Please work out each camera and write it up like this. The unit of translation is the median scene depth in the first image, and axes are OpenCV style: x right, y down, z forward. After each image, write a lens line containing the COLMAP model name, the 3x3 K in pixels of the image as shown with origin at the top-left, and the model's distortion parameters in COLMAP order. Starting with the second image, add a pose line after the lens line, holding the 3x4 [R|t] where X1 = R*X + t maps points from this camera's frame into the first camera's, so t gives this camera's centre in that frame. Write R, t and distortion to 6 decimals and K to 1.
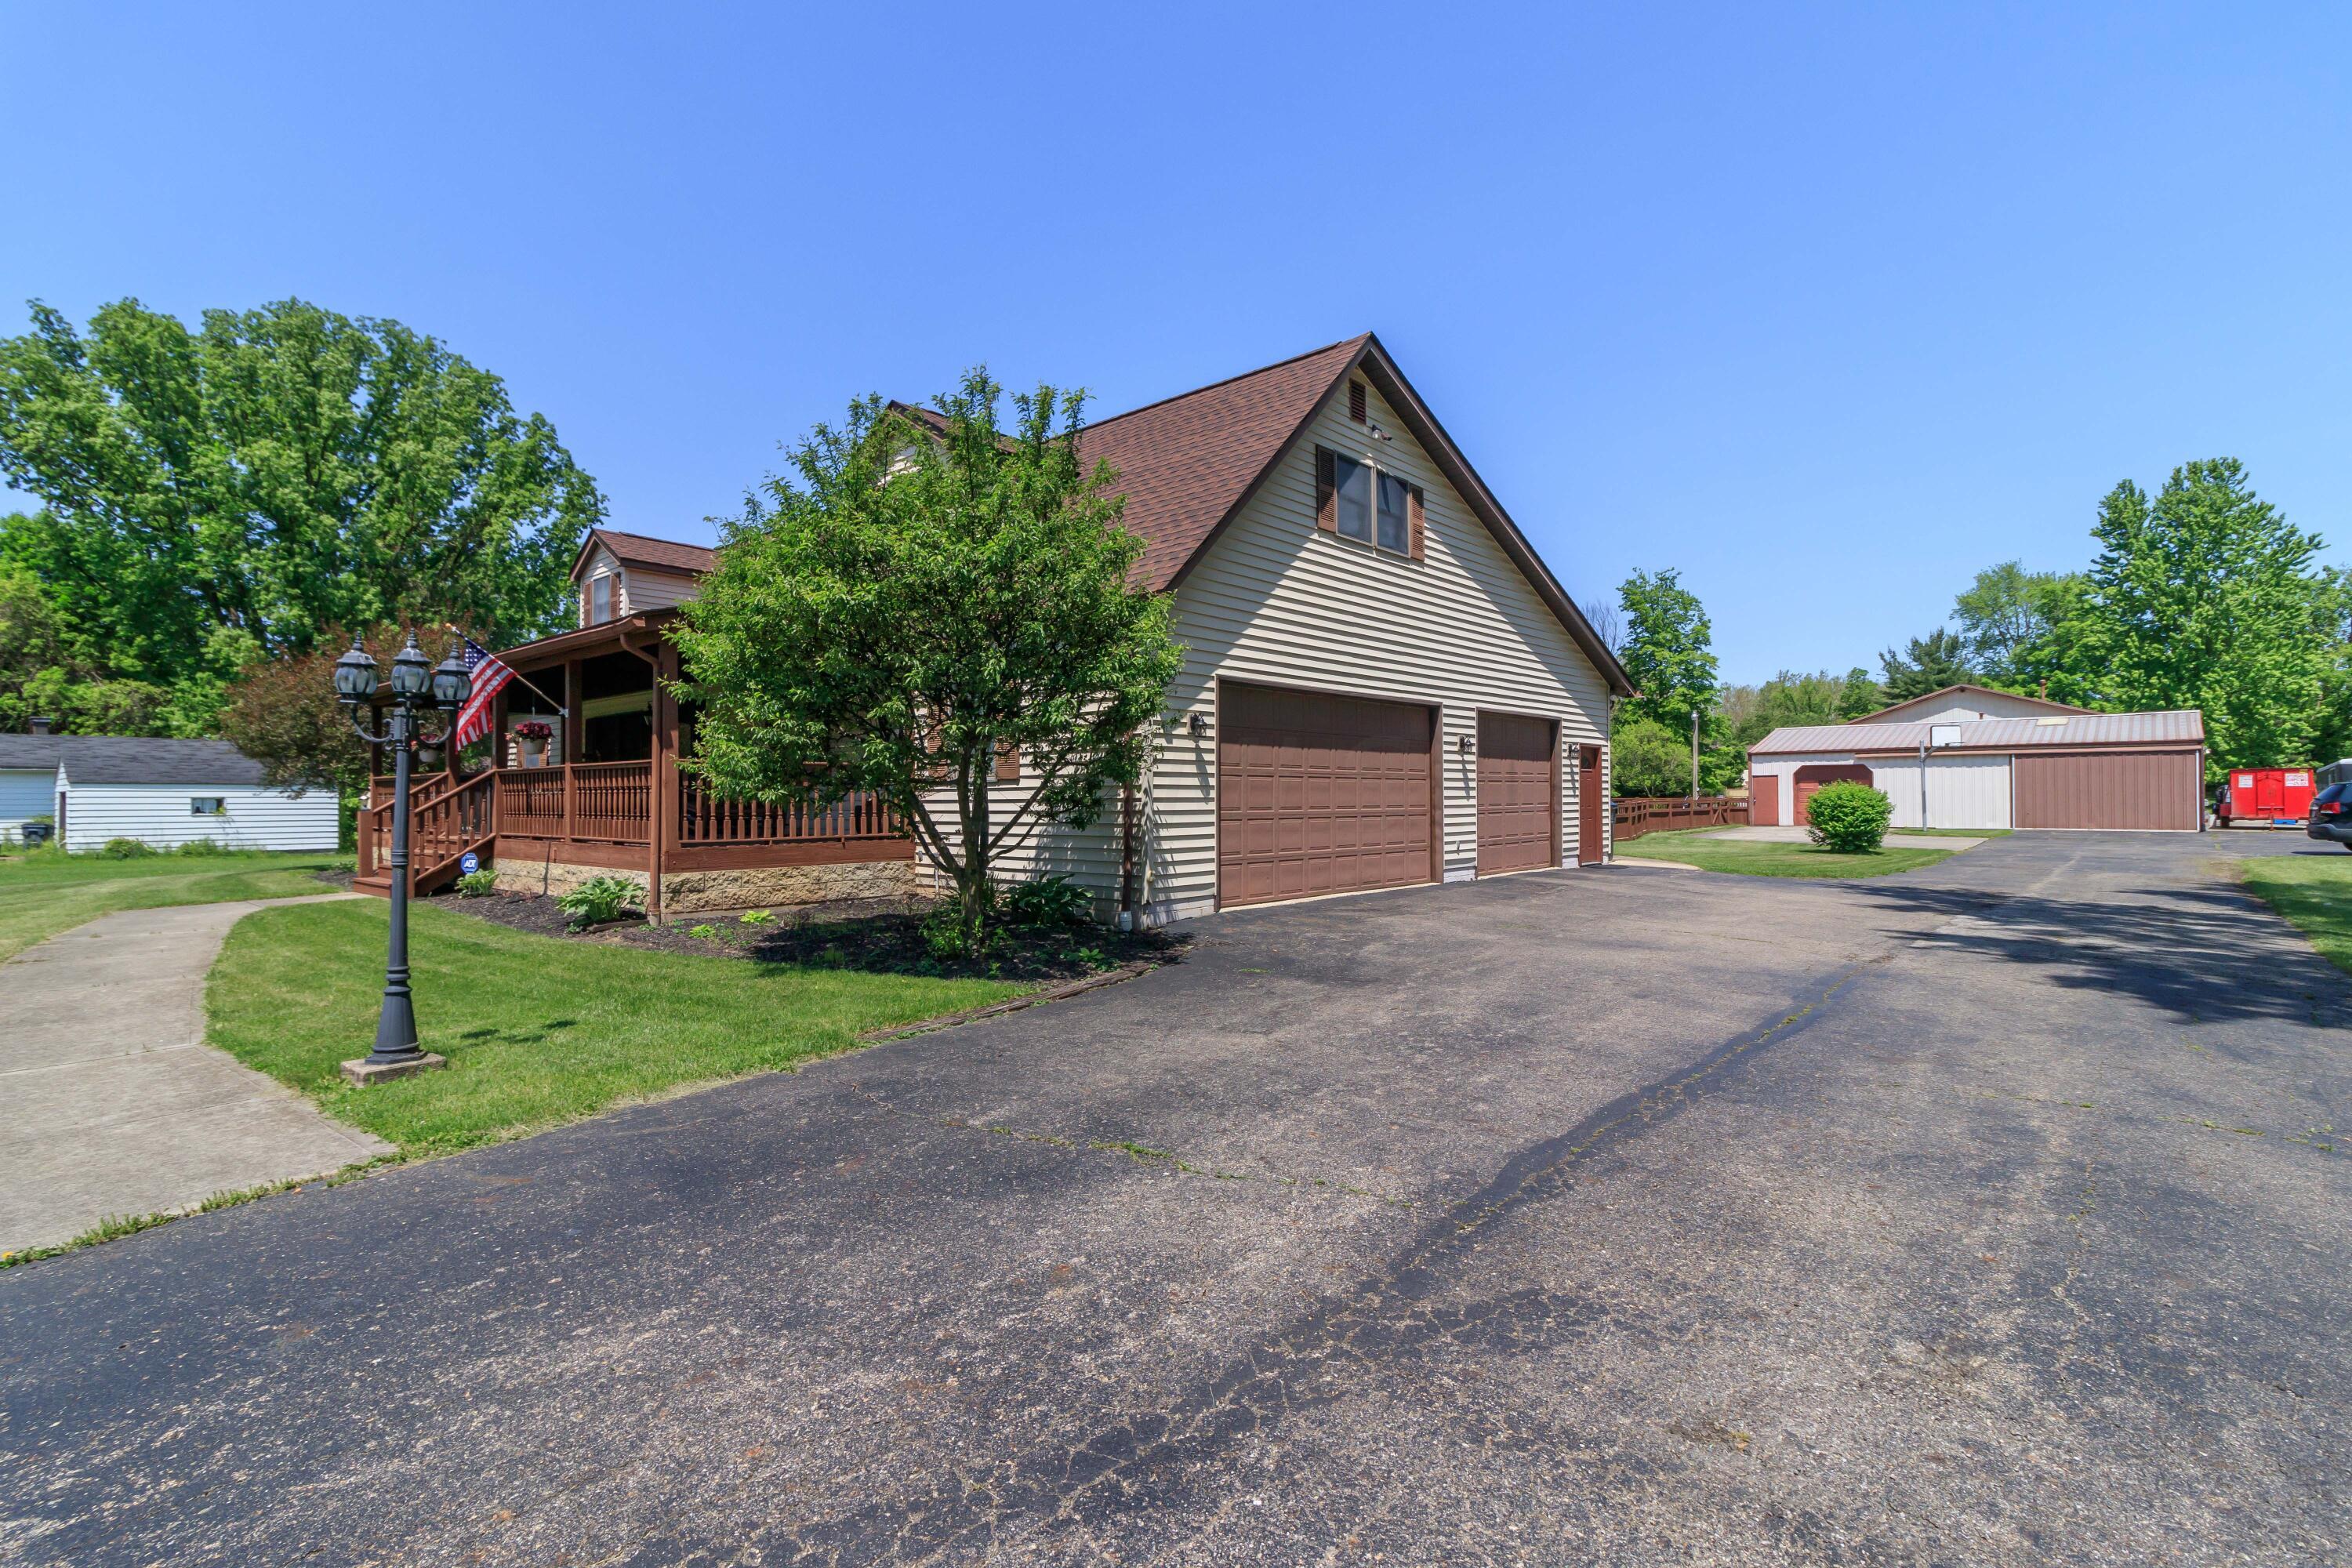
lens RADIAL K [[1092.1, 0, 1186.6], [0, 1092.1, 781.5], [0, 0, 1]] dist [0.013038, -0.001743]
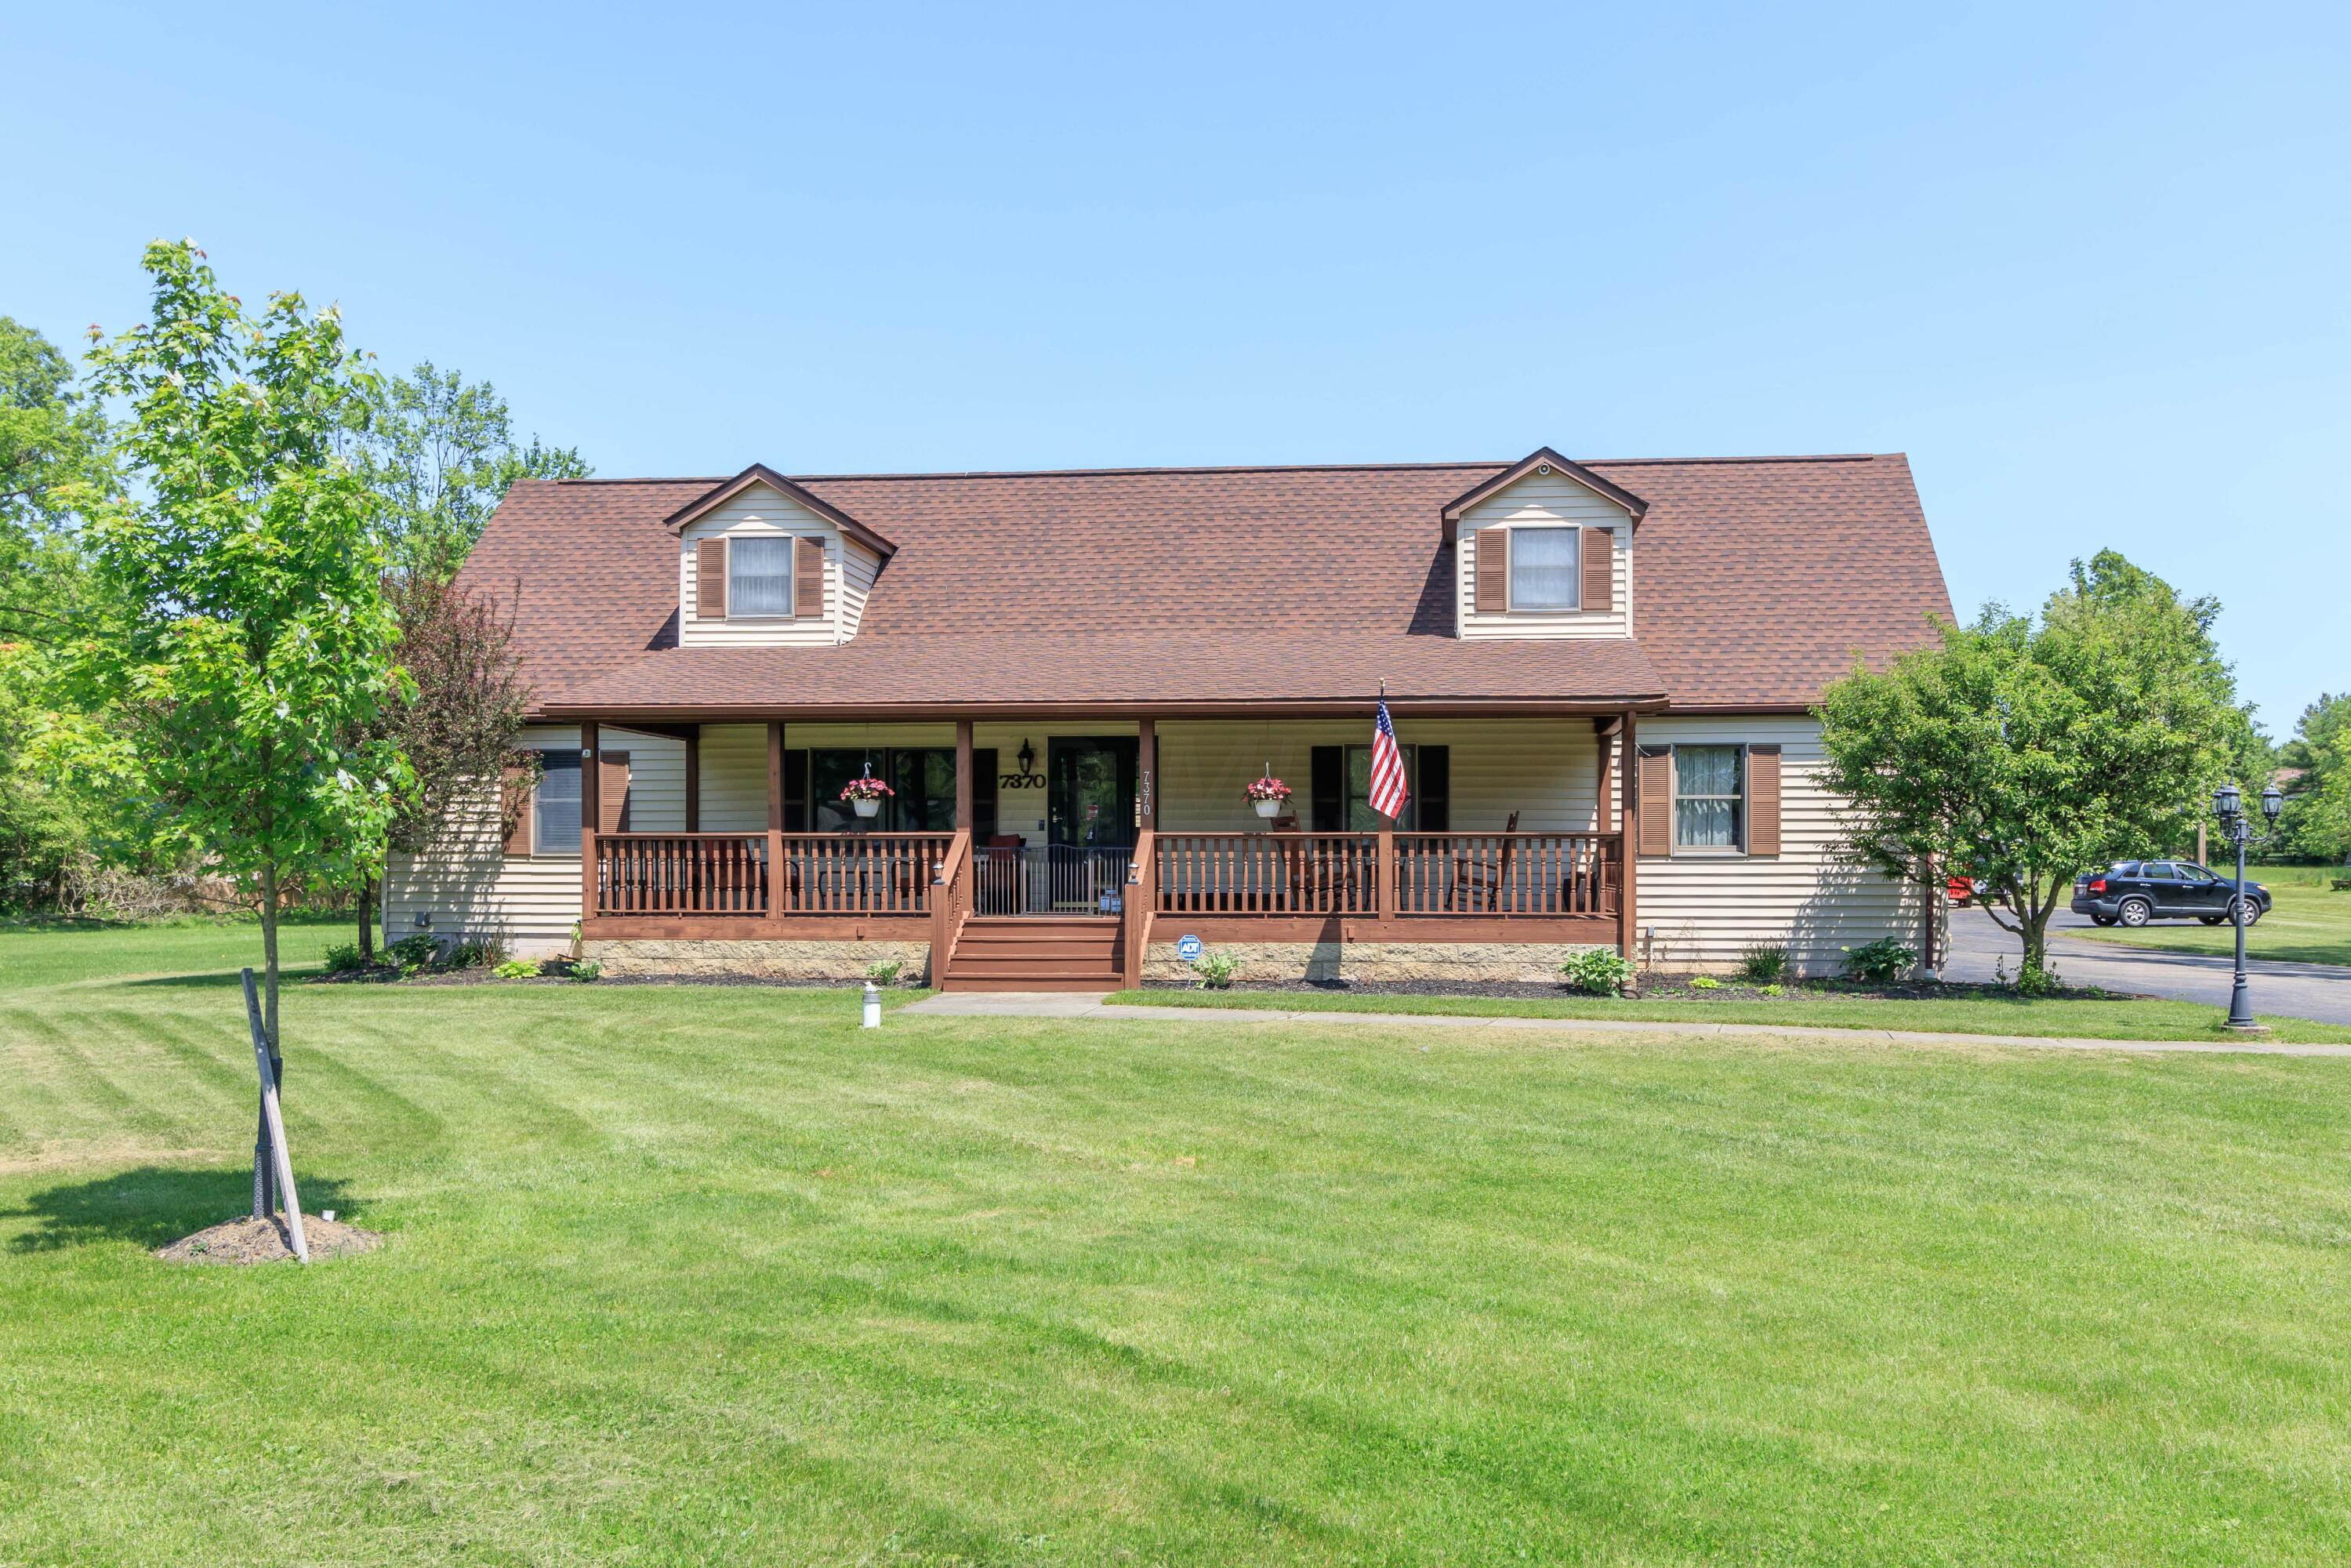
lens RADIAL K [[1950.8, 0, 1191.4], [0, 1950.8, 892.5], [0, 0, 1]] dist [0.002274, -0.000645]
pose [[0.819607, -0.001460, 0.572925, -0.320751], [-0.013710, 0.999660, 0.022161, 0.000061], [-0.572763, -0.026018, 0.819308, -0.044671]]
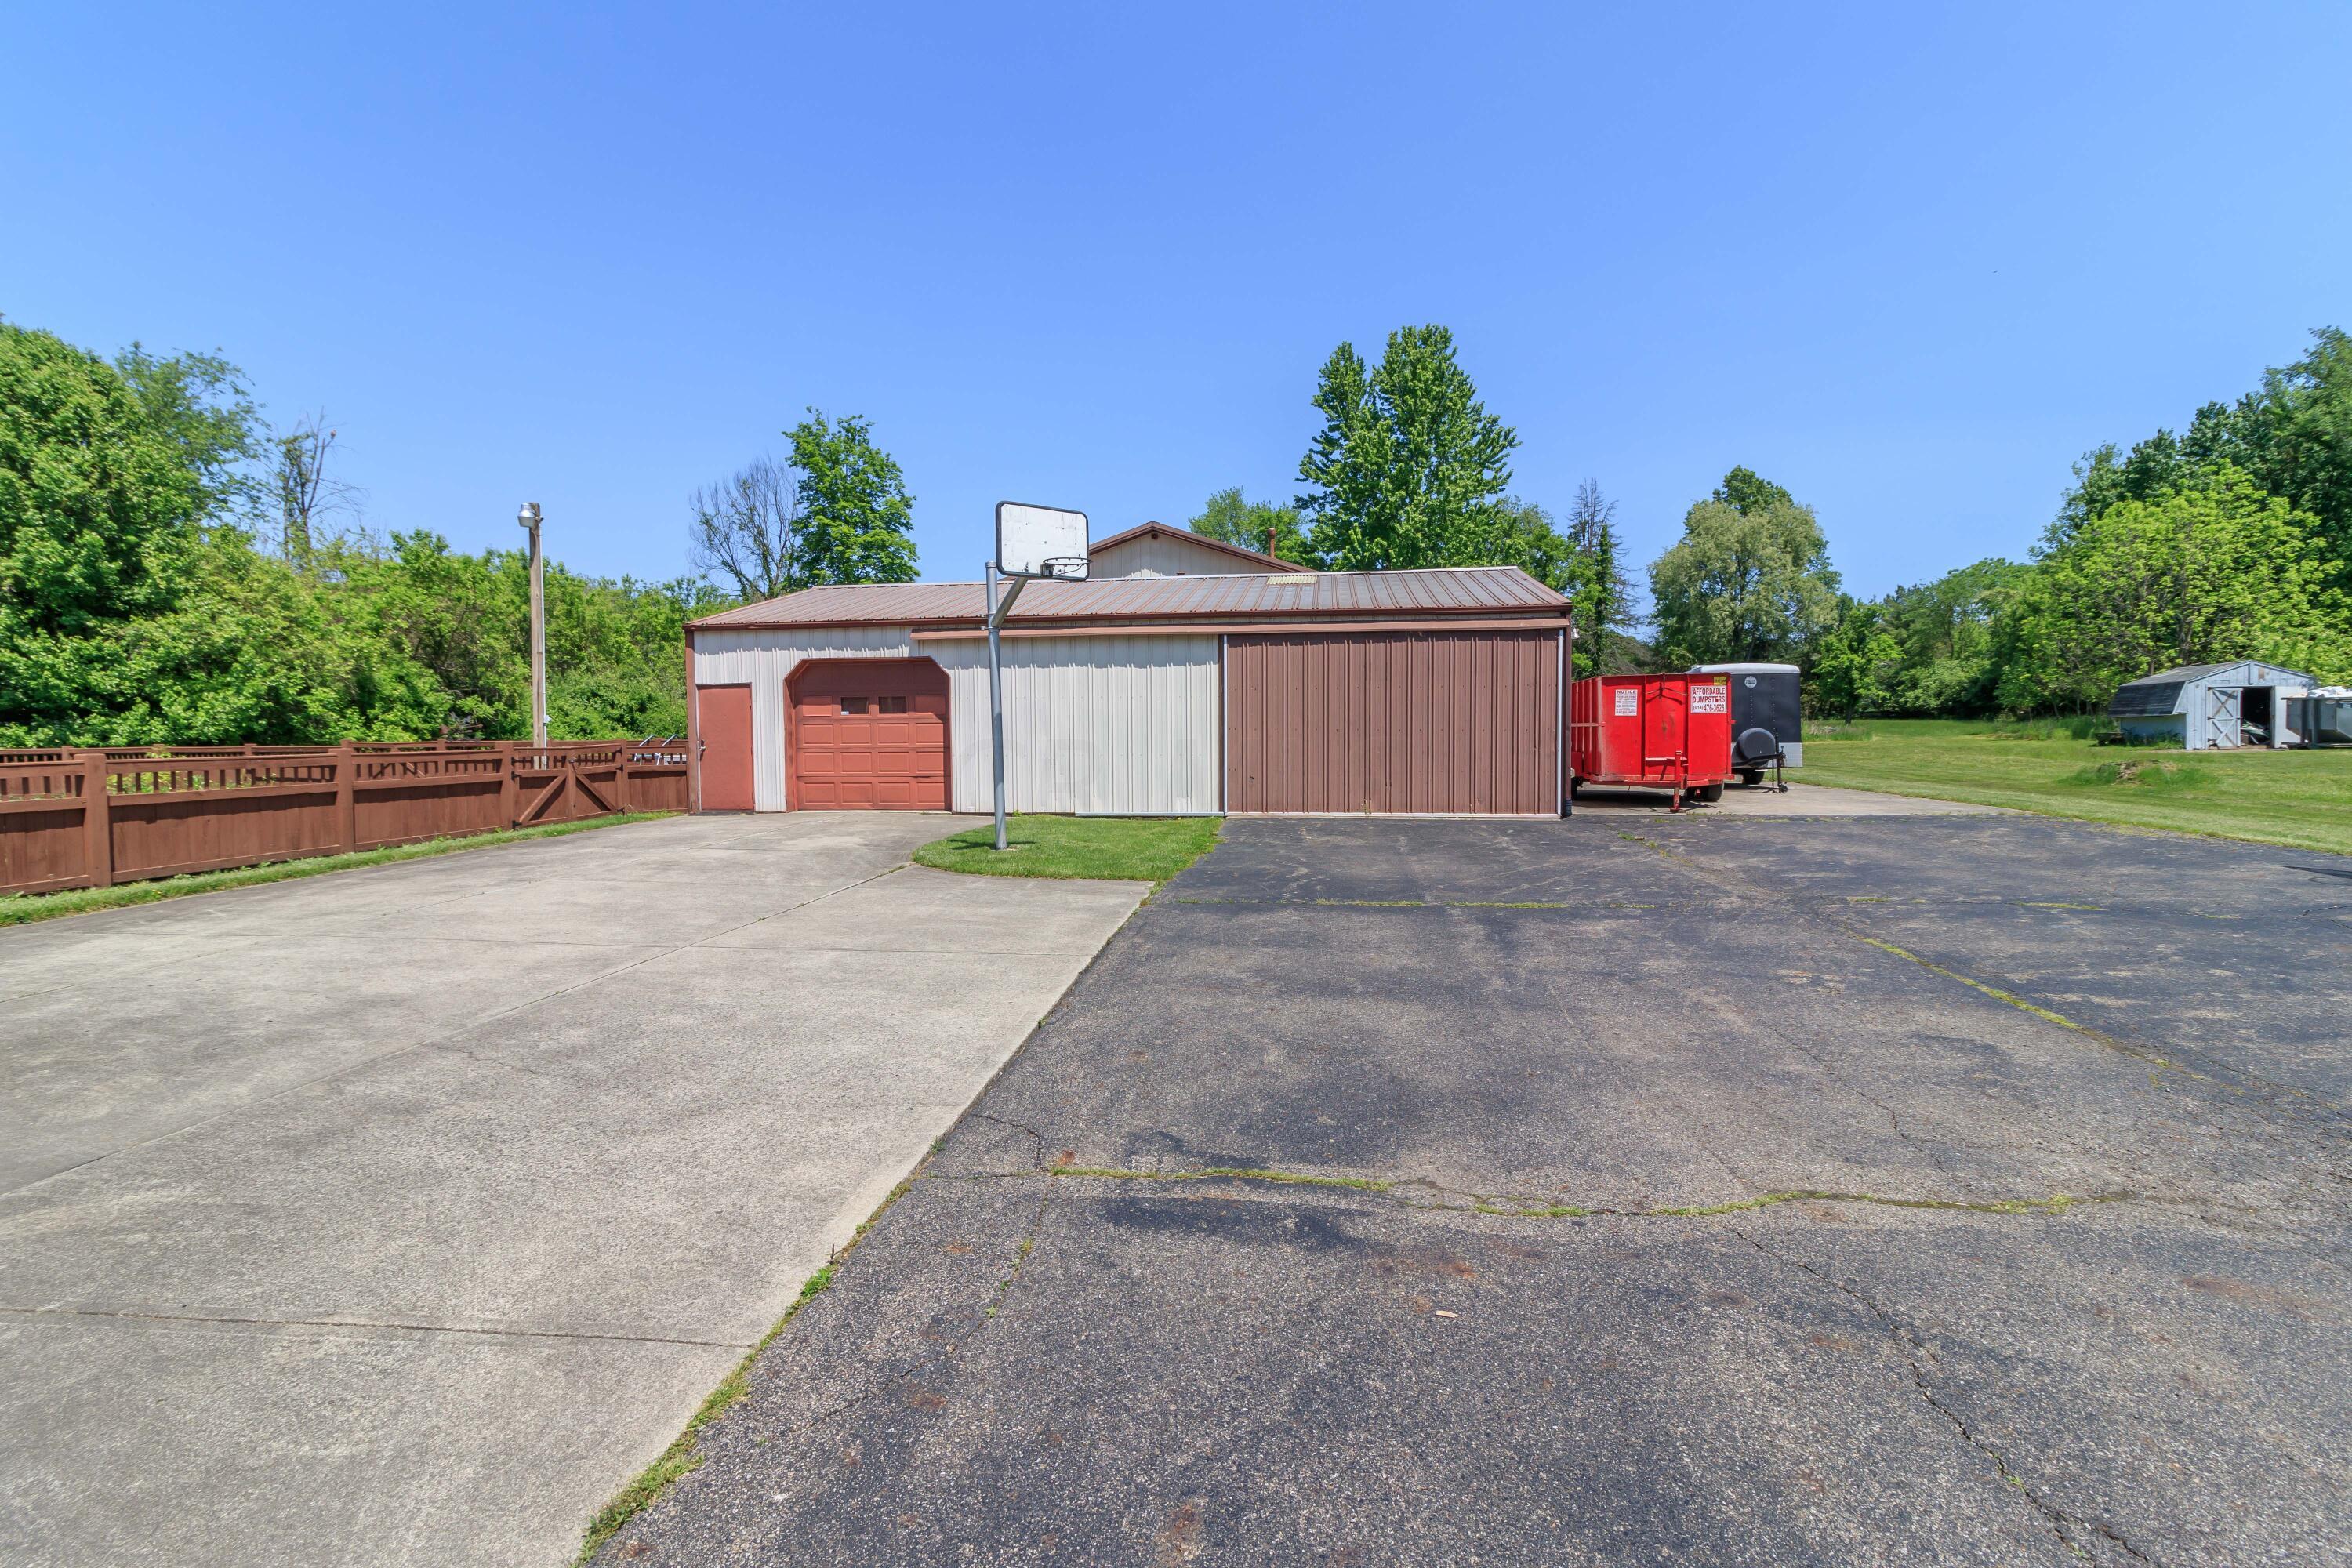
lens RADIAL K [[1092.1, 0, 1165.1], [0, 1092.1, 750.8], [0, 0, 1]] dist [0.013038, -0.001743]
pose [[0.837775, -0.013272, 0.545855, 0.322963], [-0.003901, 0.999534, 0.030290, 0.004075], [-0.546002, -0.027506, 0.837332, 0.424180]]
